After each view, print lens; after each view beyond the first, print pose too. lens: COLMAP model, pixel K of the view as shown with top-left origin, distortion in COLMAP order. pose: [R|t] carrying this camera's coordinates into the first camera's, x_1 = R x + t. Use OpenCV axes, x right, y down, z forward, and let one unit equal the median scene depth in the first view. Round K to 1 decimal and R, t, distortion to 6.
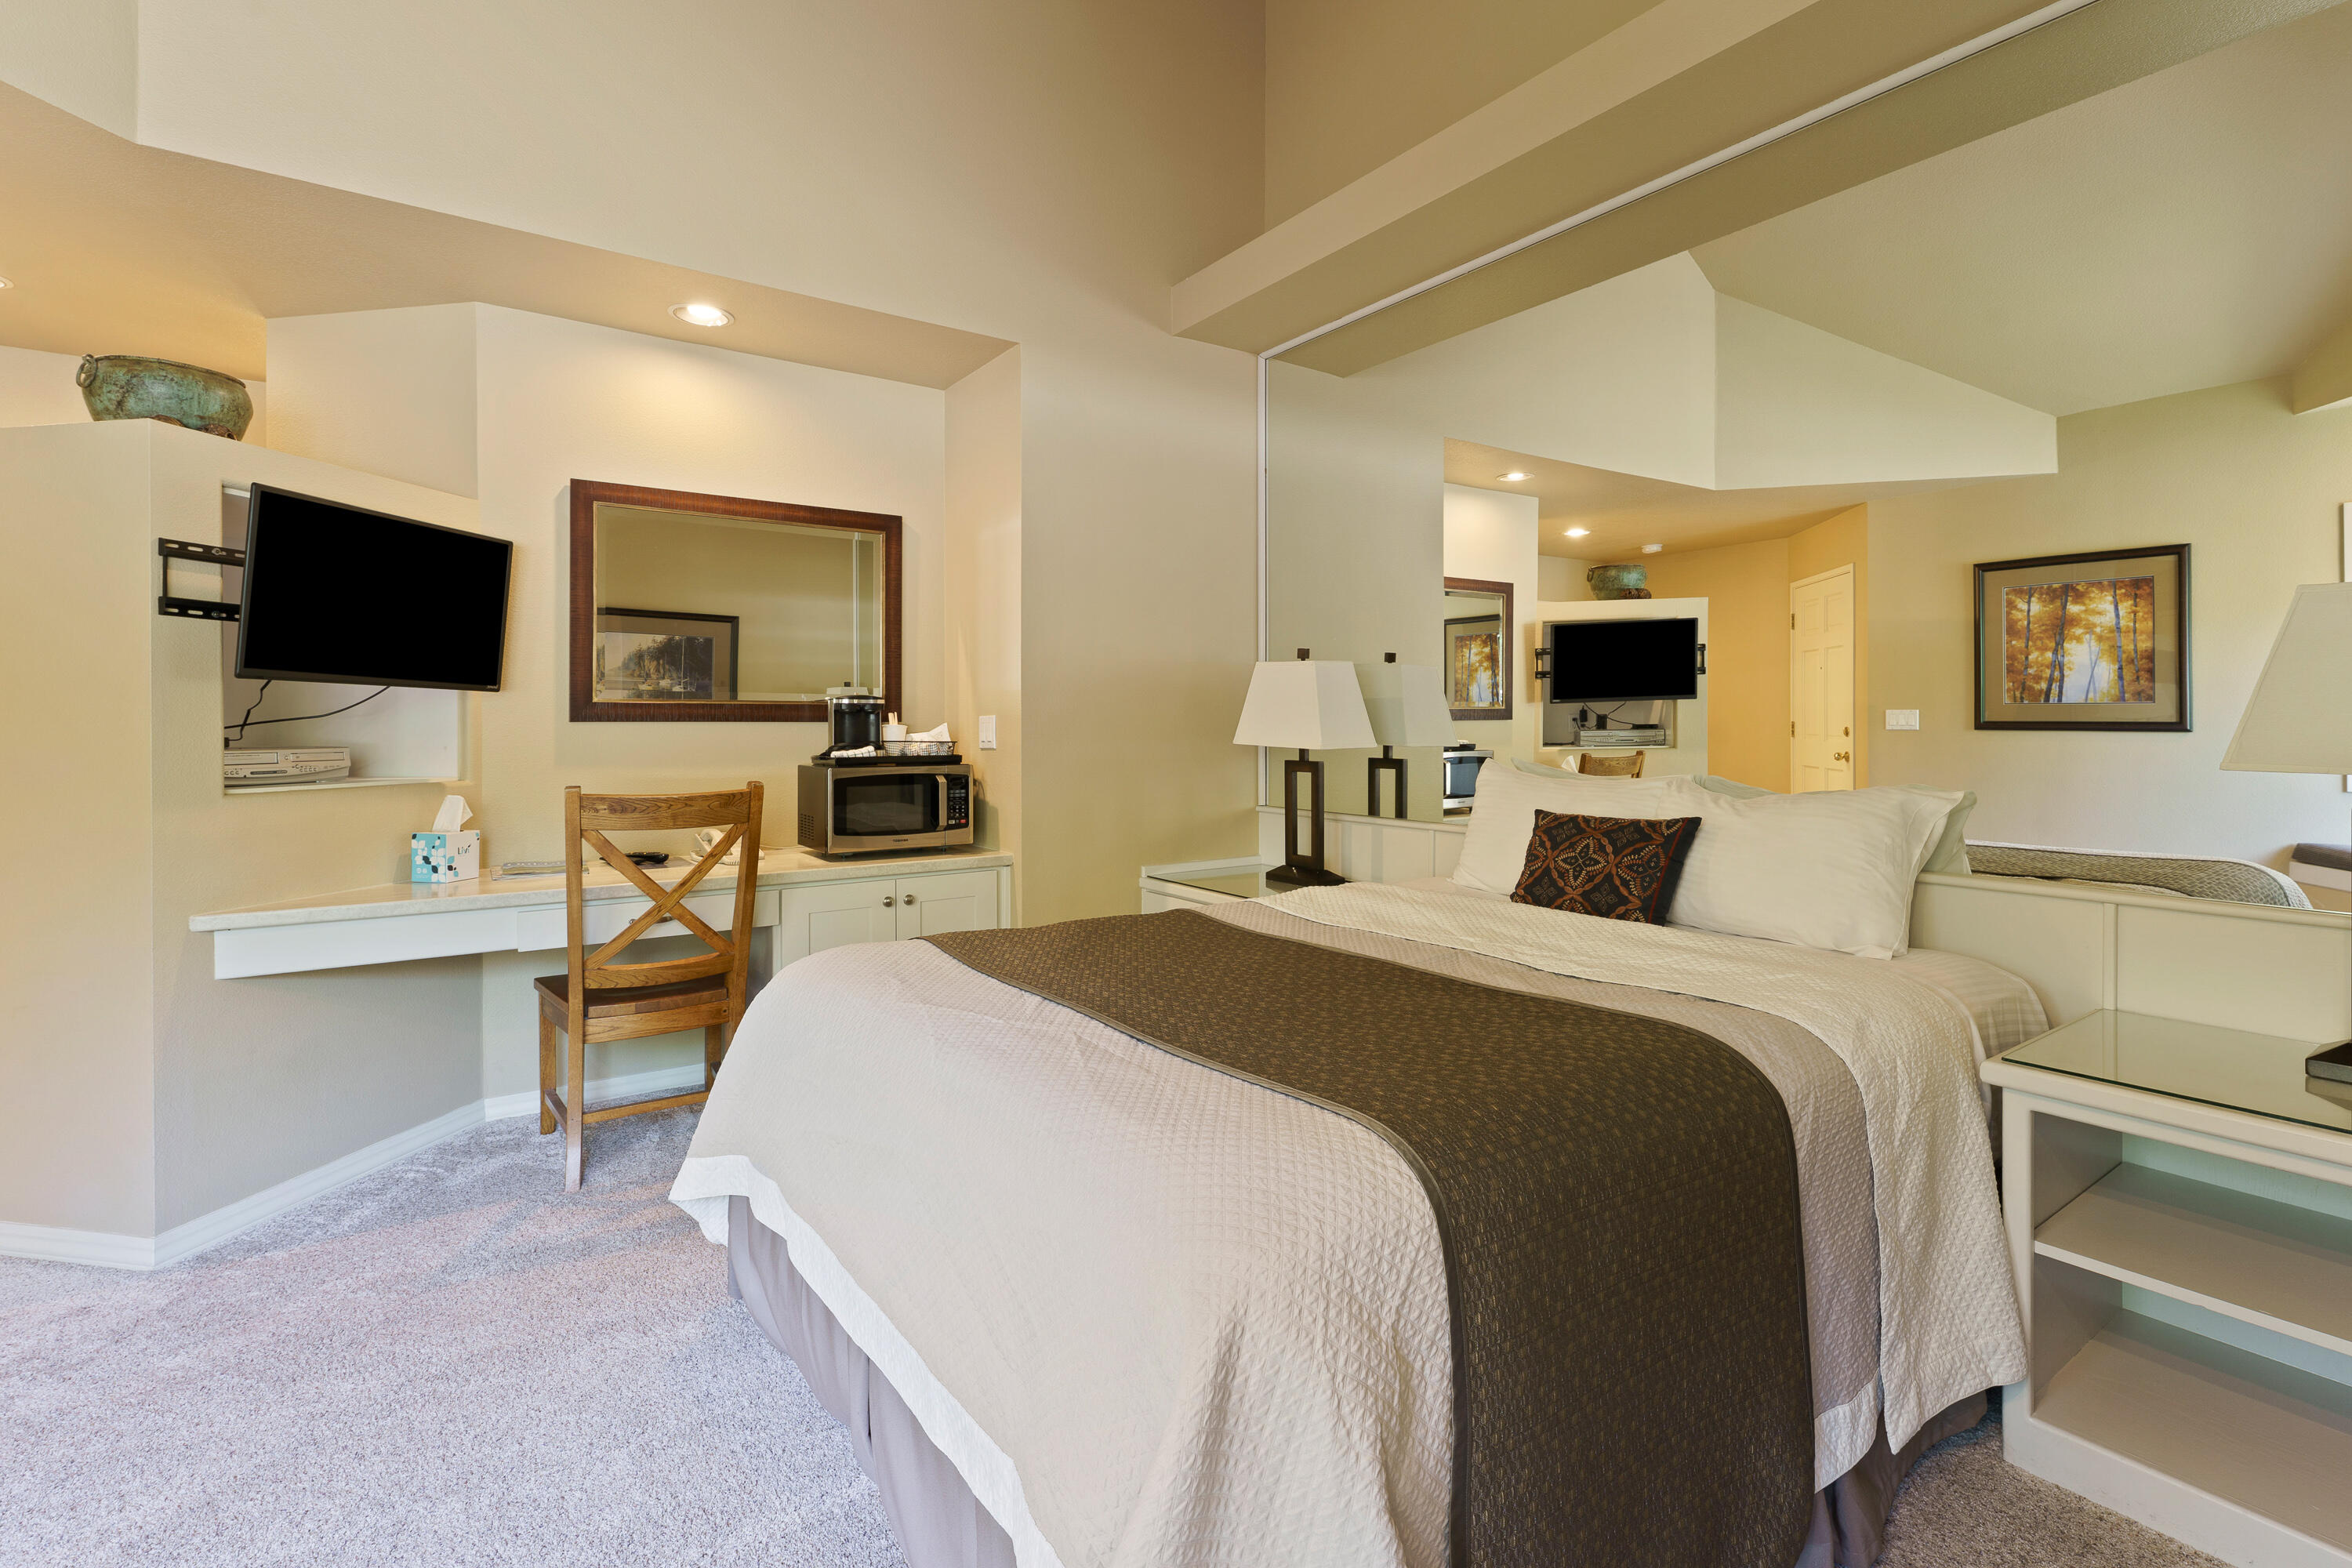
lens RADIAL K [[1079.5, 0, 1185.8], [0, 1079.5, 723.7], [0, 0, 1]] dist [0.012329, -0.000059]
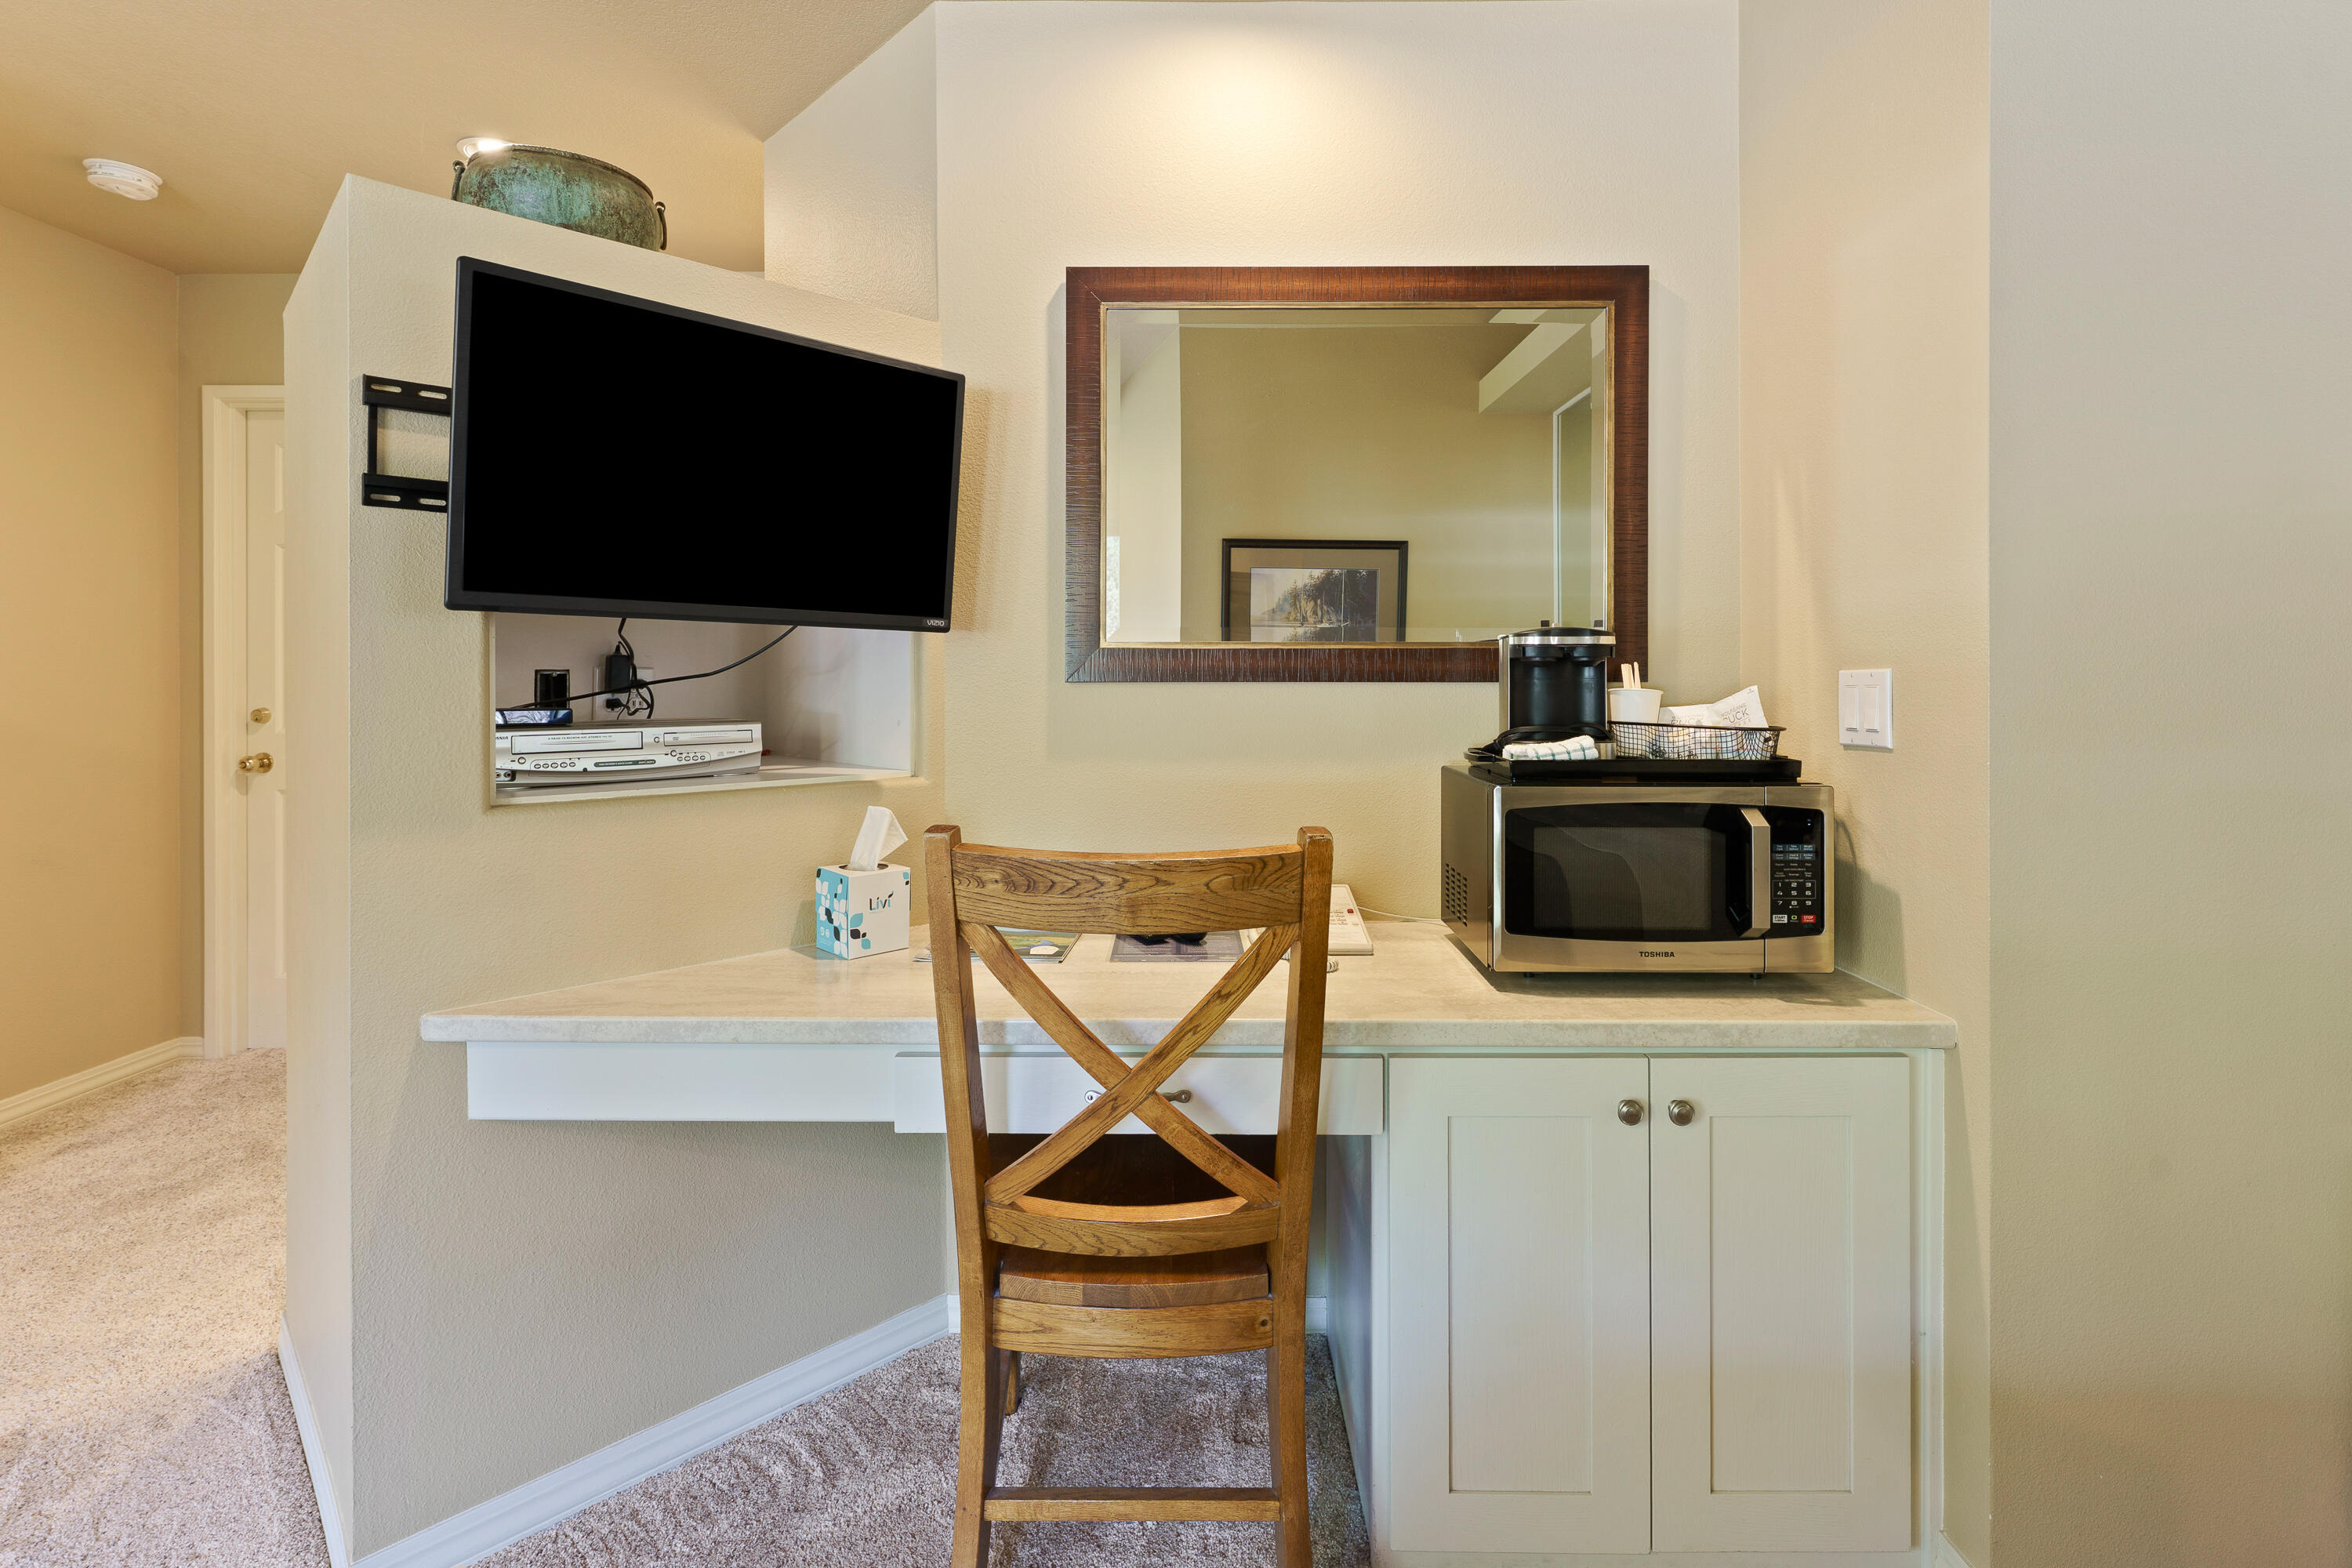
lens RADIAL K [[1113.9, 0, 1179.0], [0, 1113.9, 672.5], [0, 0, 1]] dist [-0.004639, -0.000192]
pose [[0.811560, 0.000159, -0.584268, -0.154603], [-0.000351, 1.000000, -0.000215, -0.006440], [0.584268, 0.000380, 0.811560, 0.510797]]
